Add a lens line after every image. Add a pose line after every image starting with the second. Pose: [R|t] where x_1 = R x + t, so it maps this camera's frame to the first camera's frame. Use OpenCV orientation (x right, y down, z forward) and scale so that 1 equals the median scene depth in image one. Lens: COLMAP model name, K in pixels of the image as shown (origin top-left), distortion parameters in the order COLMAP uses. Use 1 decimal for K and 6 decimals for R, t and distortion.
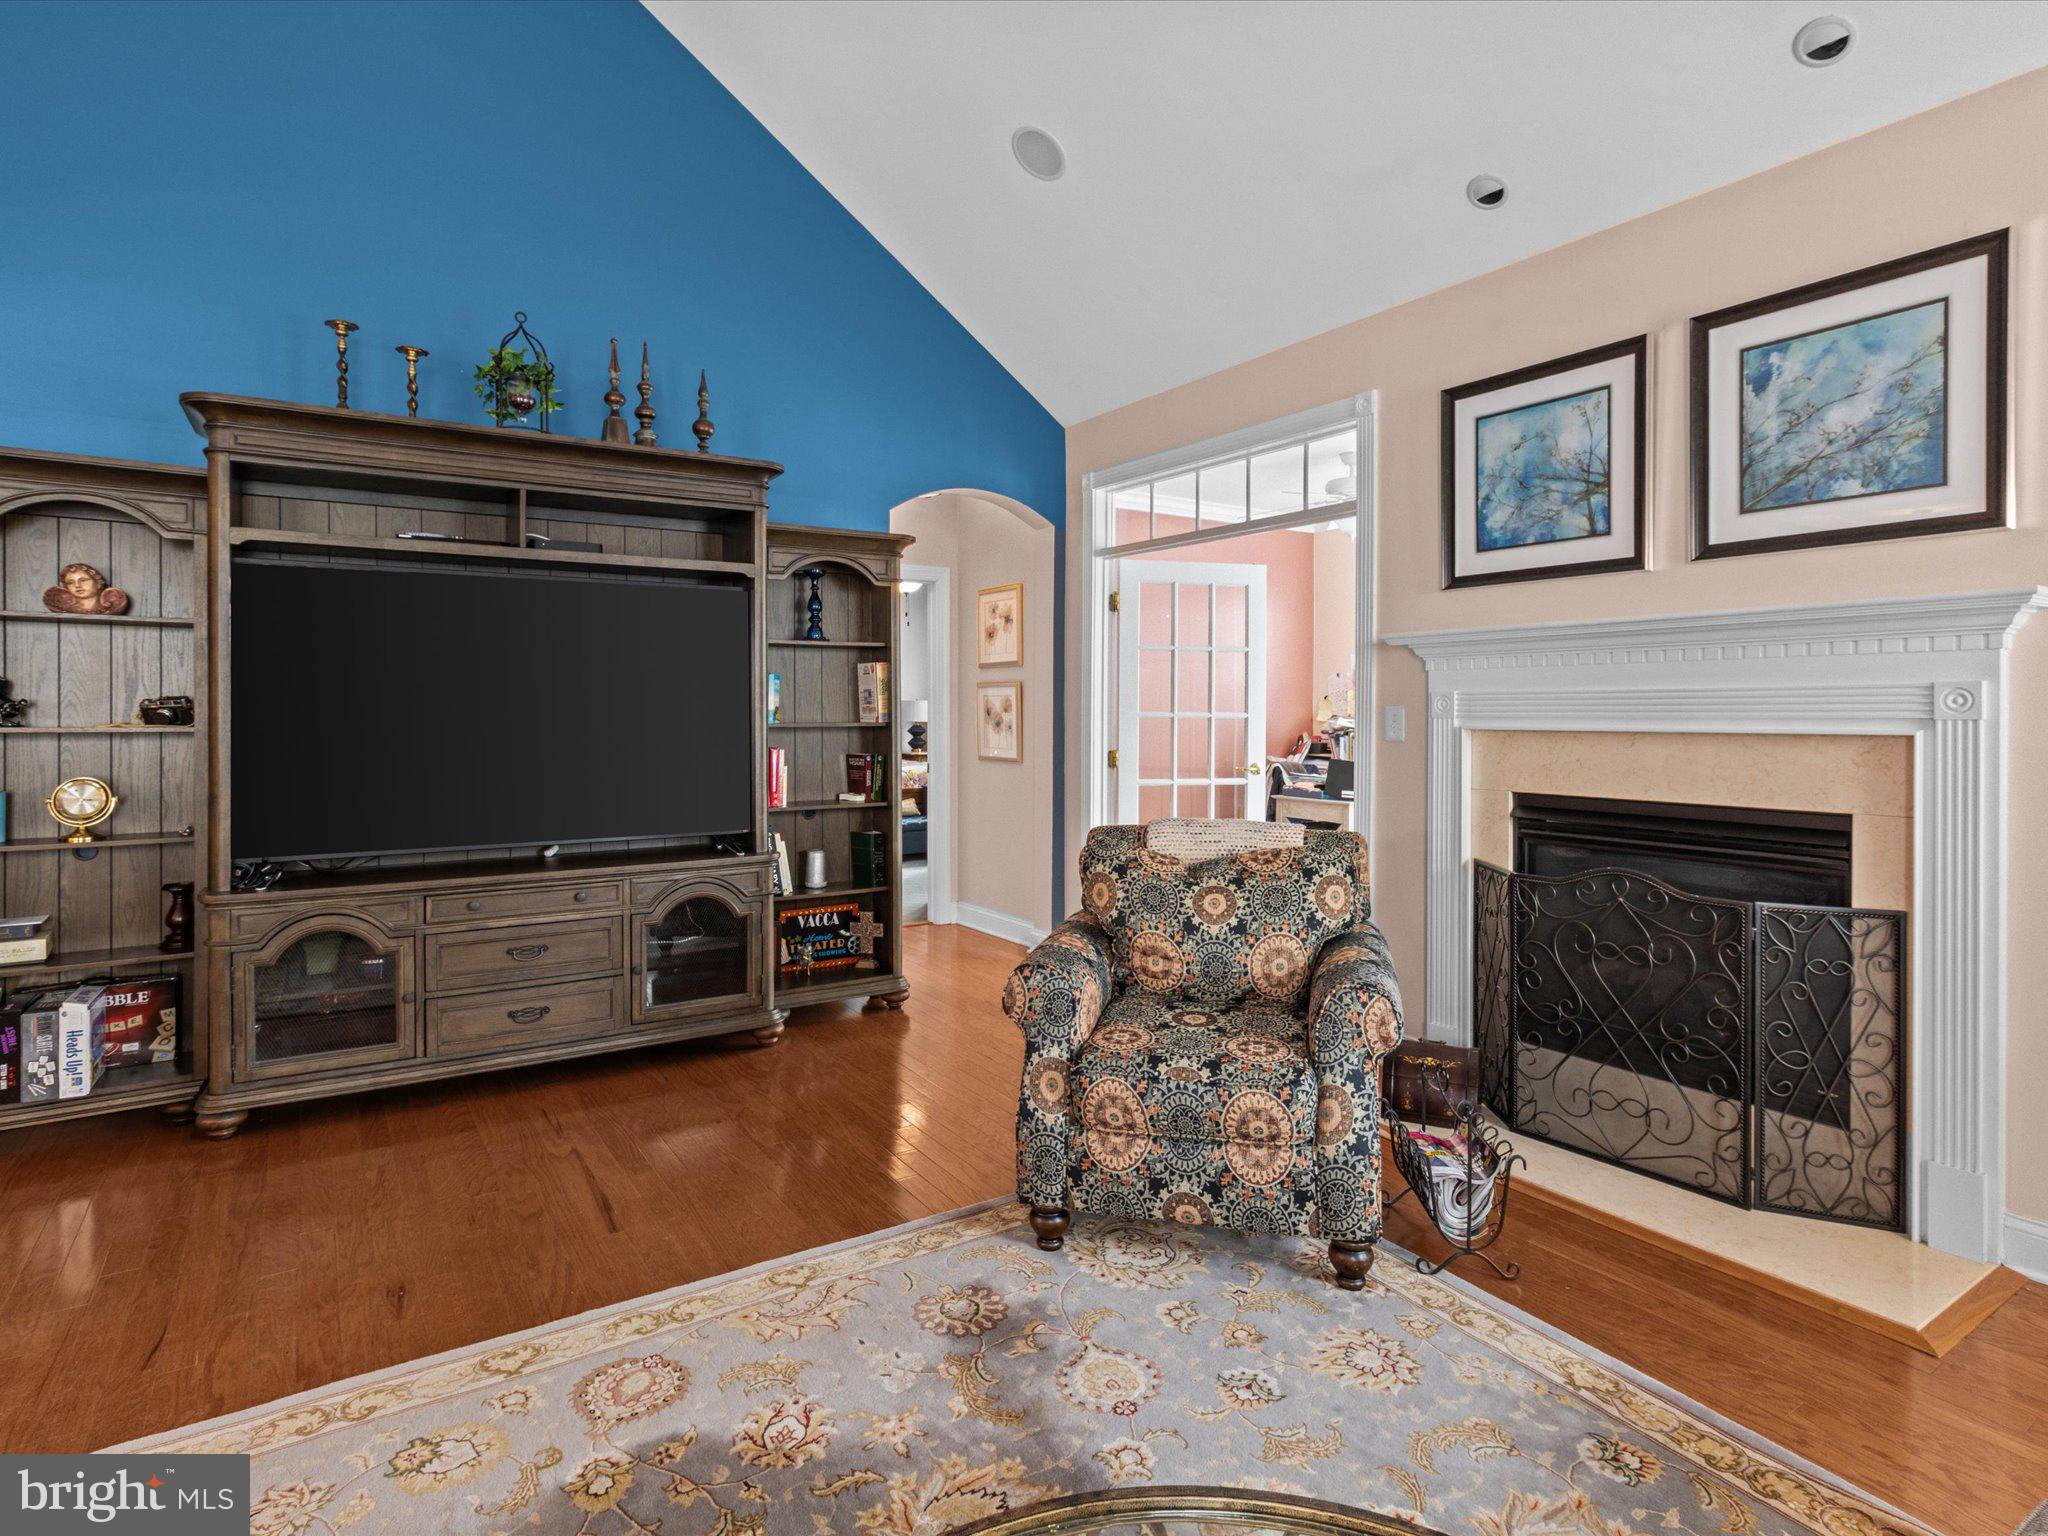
lens RADIAL K [[1077.2, 0, 1029.2], [0, 1077.2, 719.9], [0, 0, 1]] dist [0.001965, 0.000797]
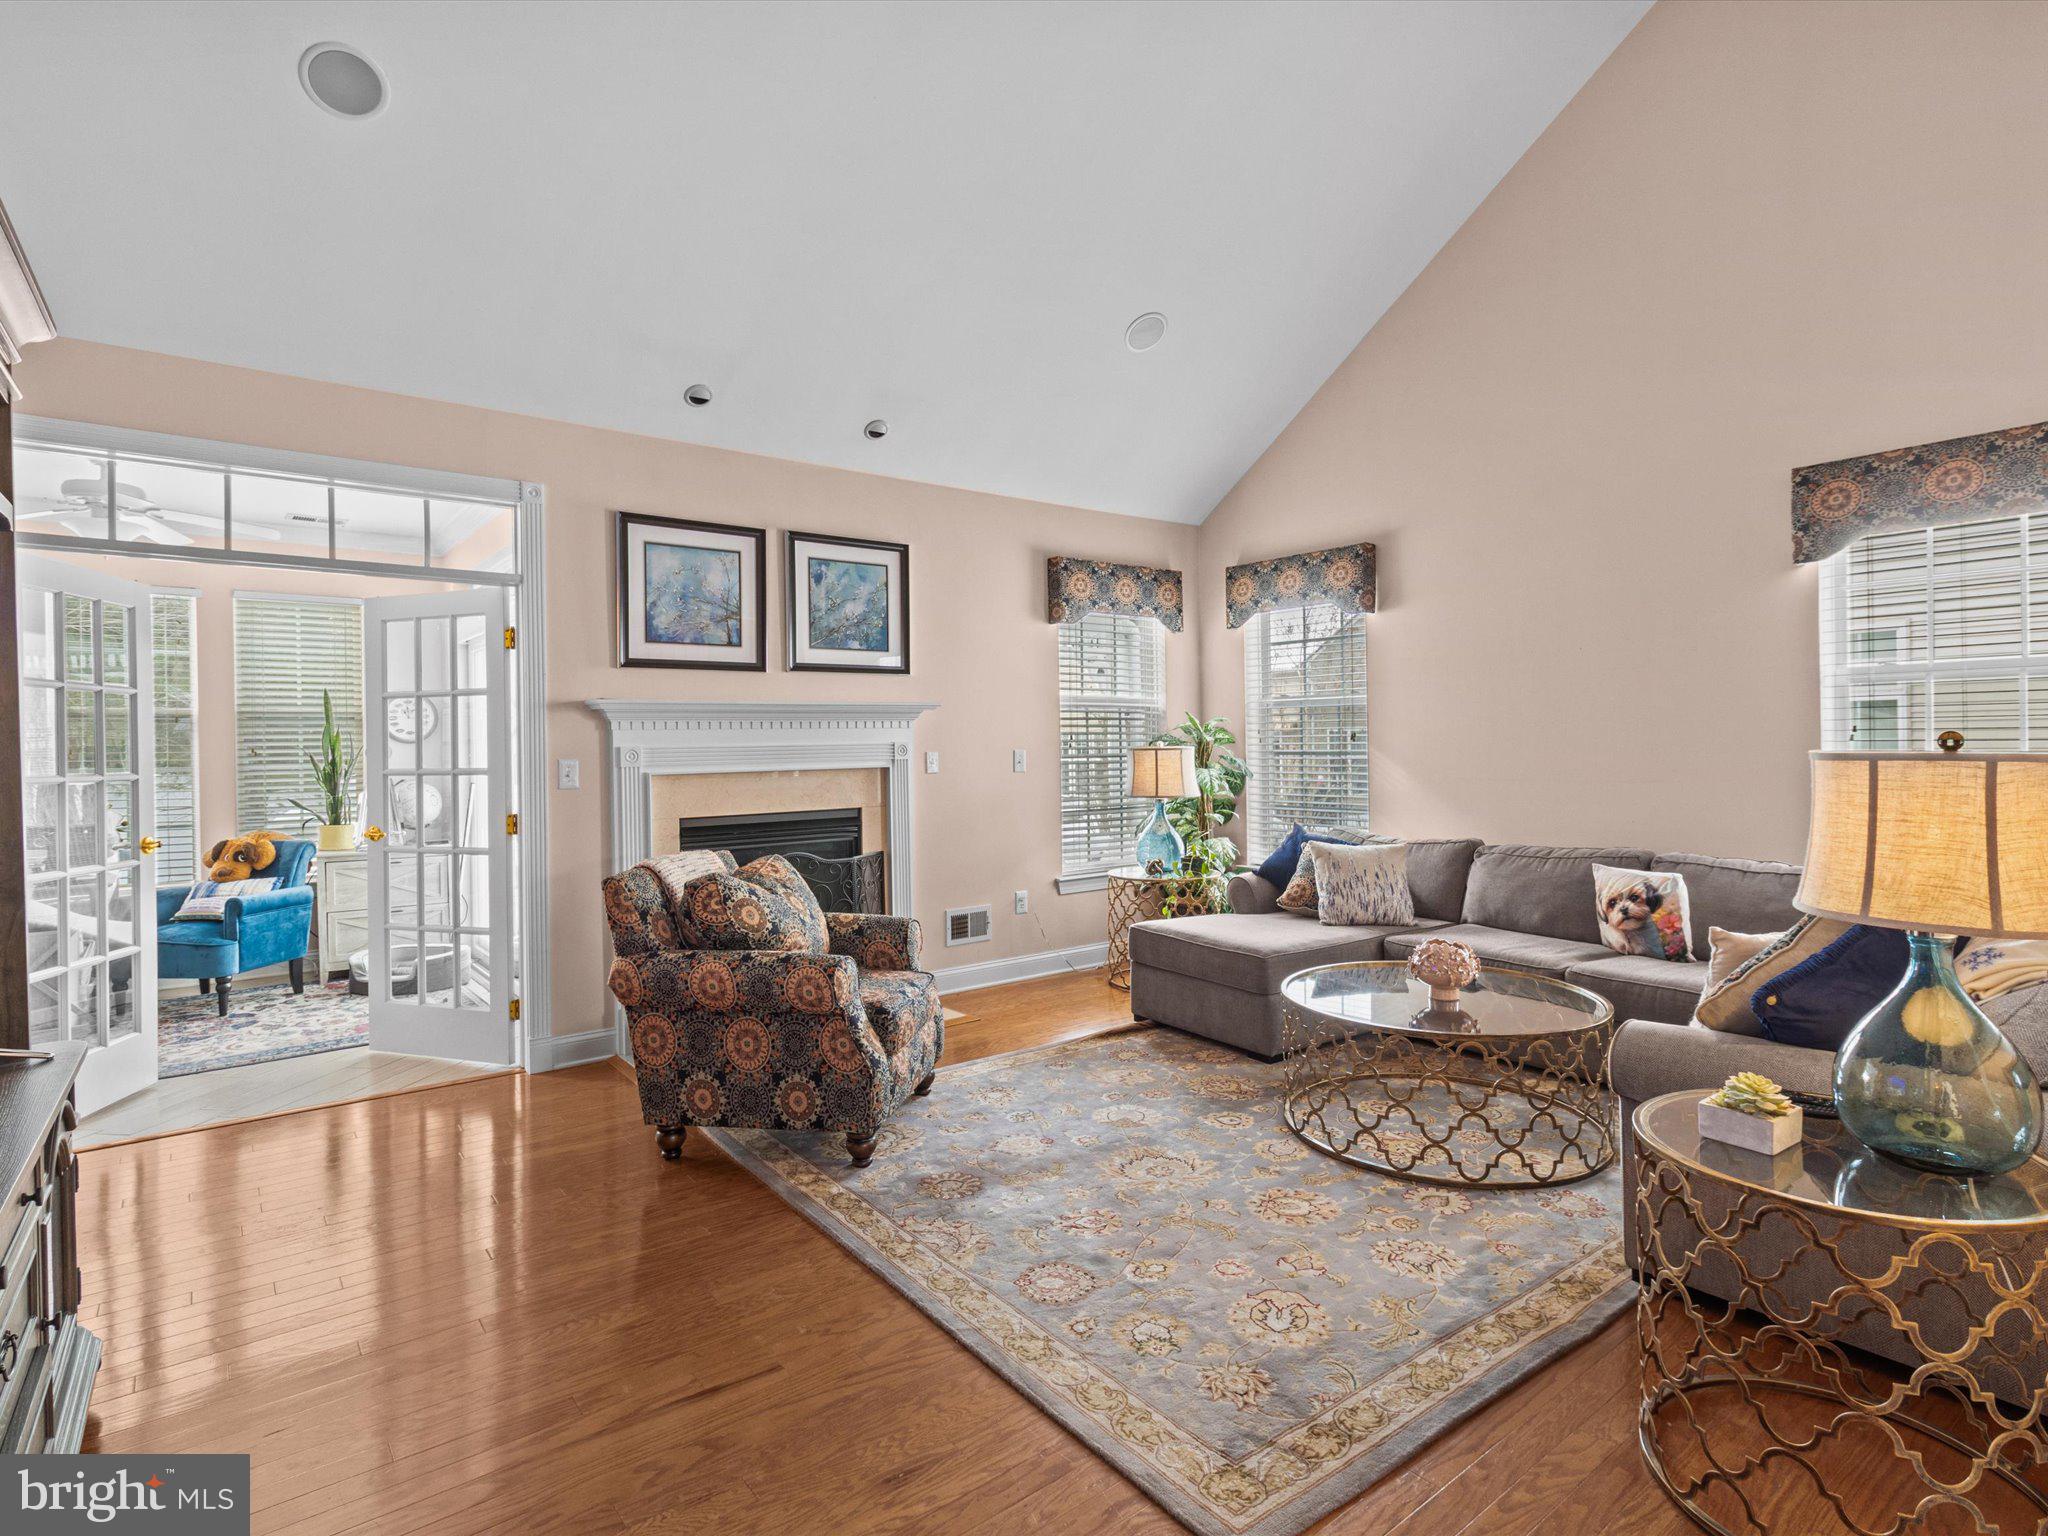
lens RADIAL K [[1065.6, 0, 1035.1], [0, 1065.6, 741.8], [0, 0, 1]] dist [0.002110, 0.001214]
pose [[-0.081115, 0.001843, 0.996703, -1.134164], [0.022876, 0.999738, 0.000013, -0.025568], [-0.996442, 0.022801, -0.081136, 0.763091]]
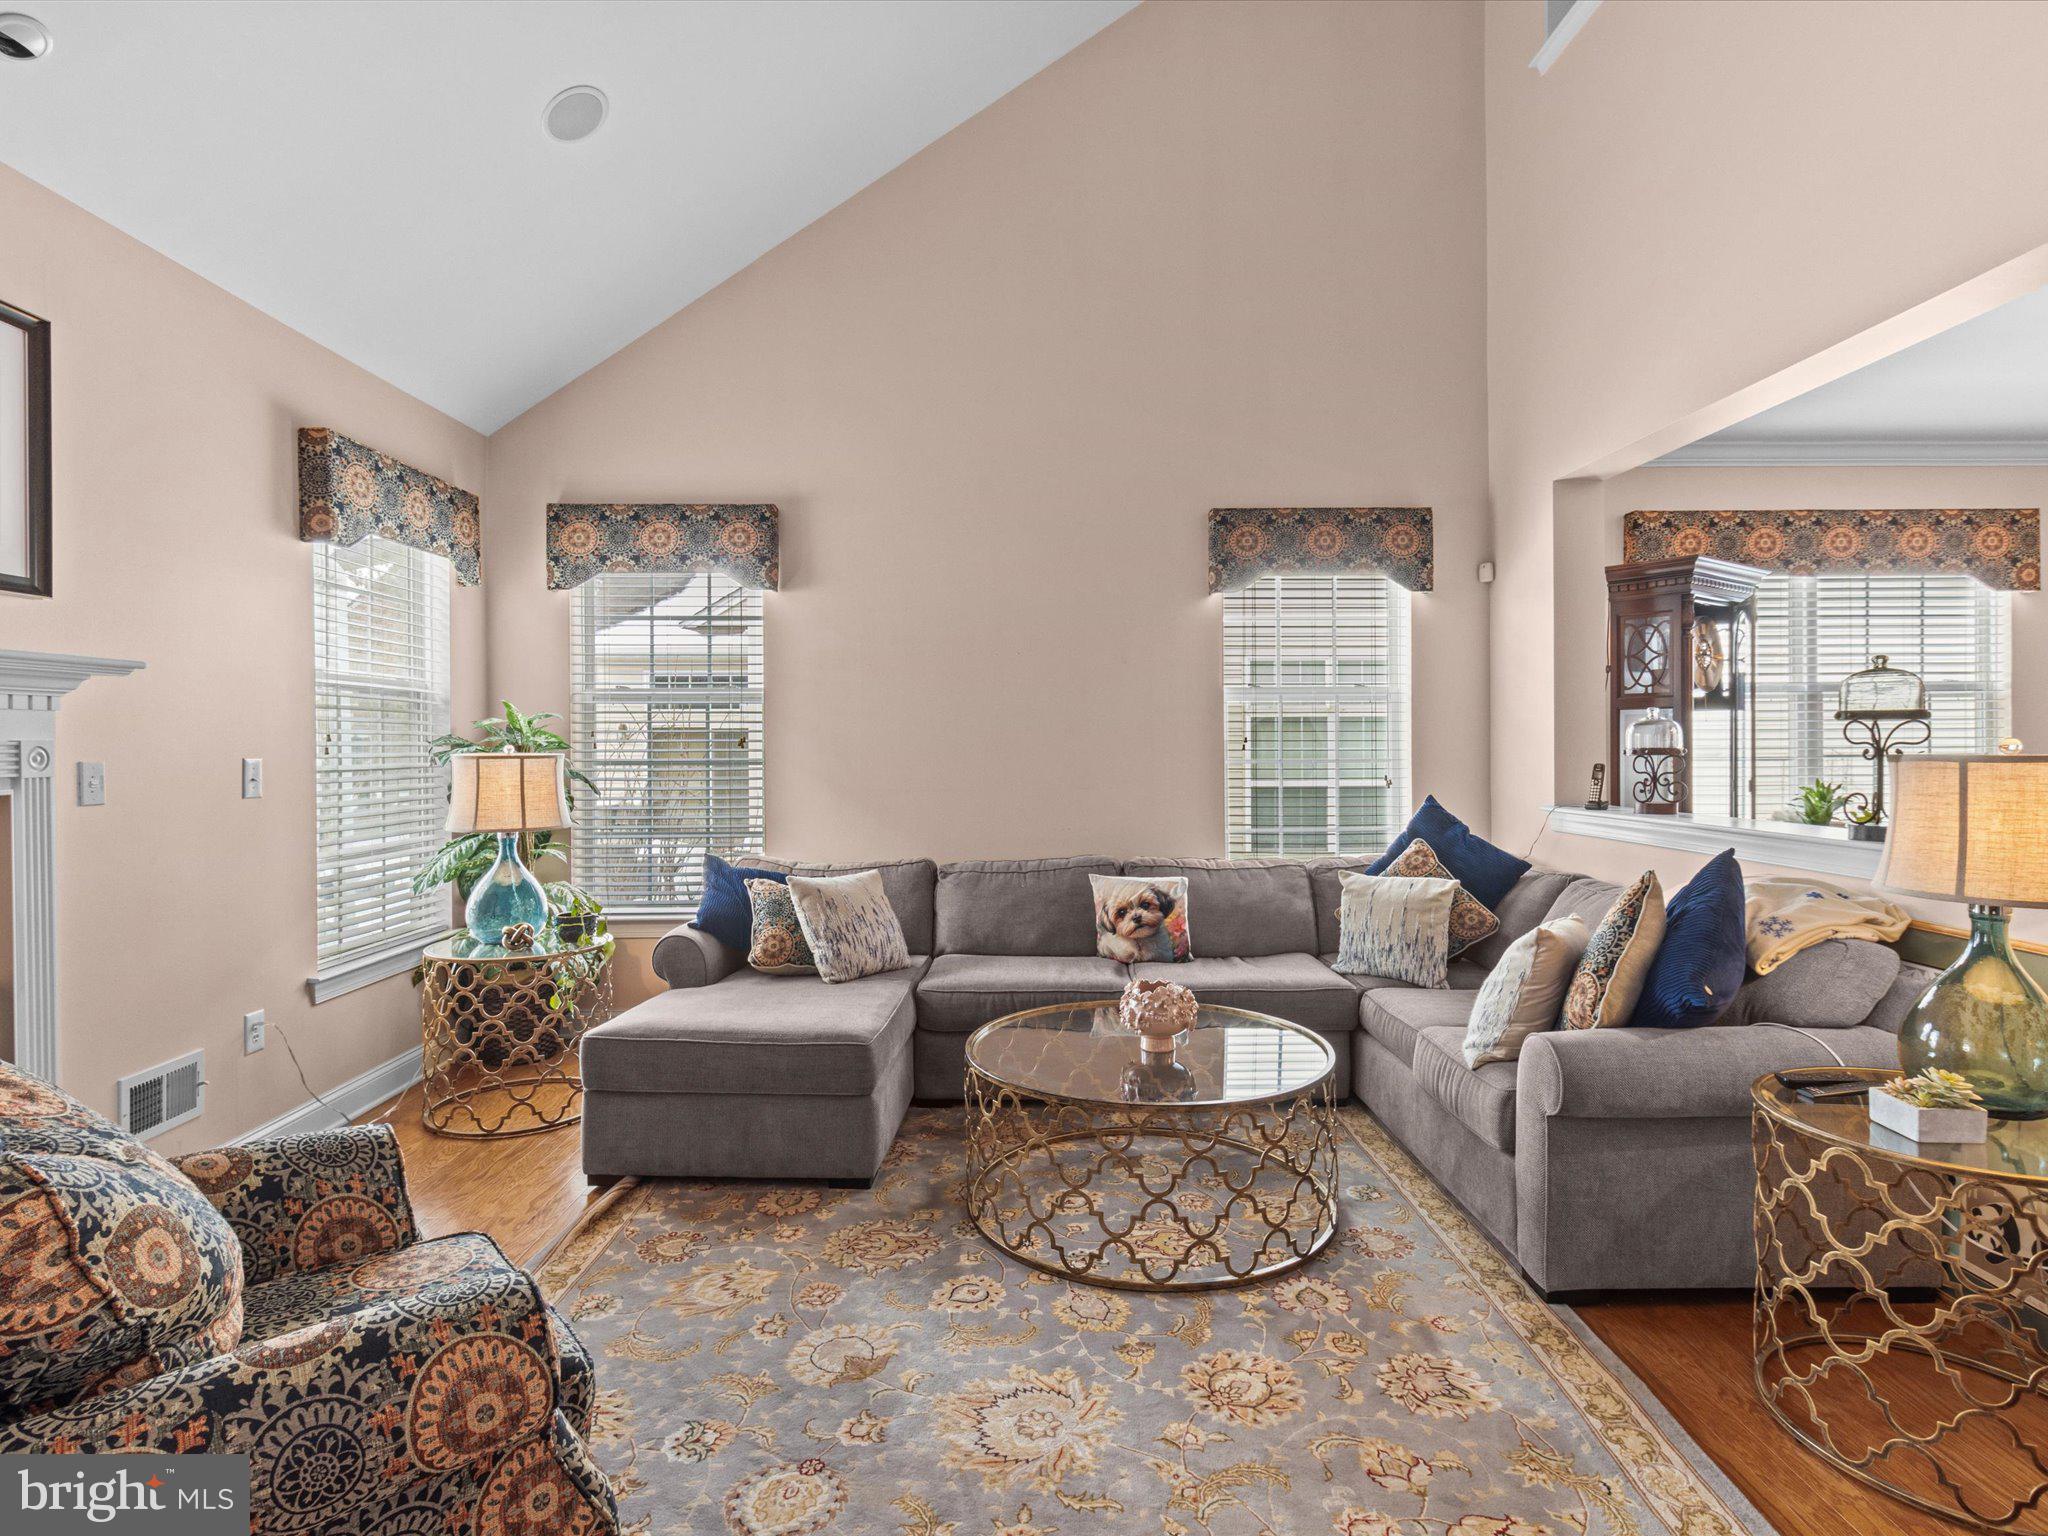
lens RADIAL K [[1065.6, 0, 1035.1], [0, 1065.6, 741.8], [0, 0, 1]] dist [0.002110, 0.001214]
pose [[-0.845375, 0.003906, 0.534159, -0.412488], [0.008646, 0.999942, 0.006373, -0.027889], [-0.534103, 0.010006, -0.845360, 1.141438]]
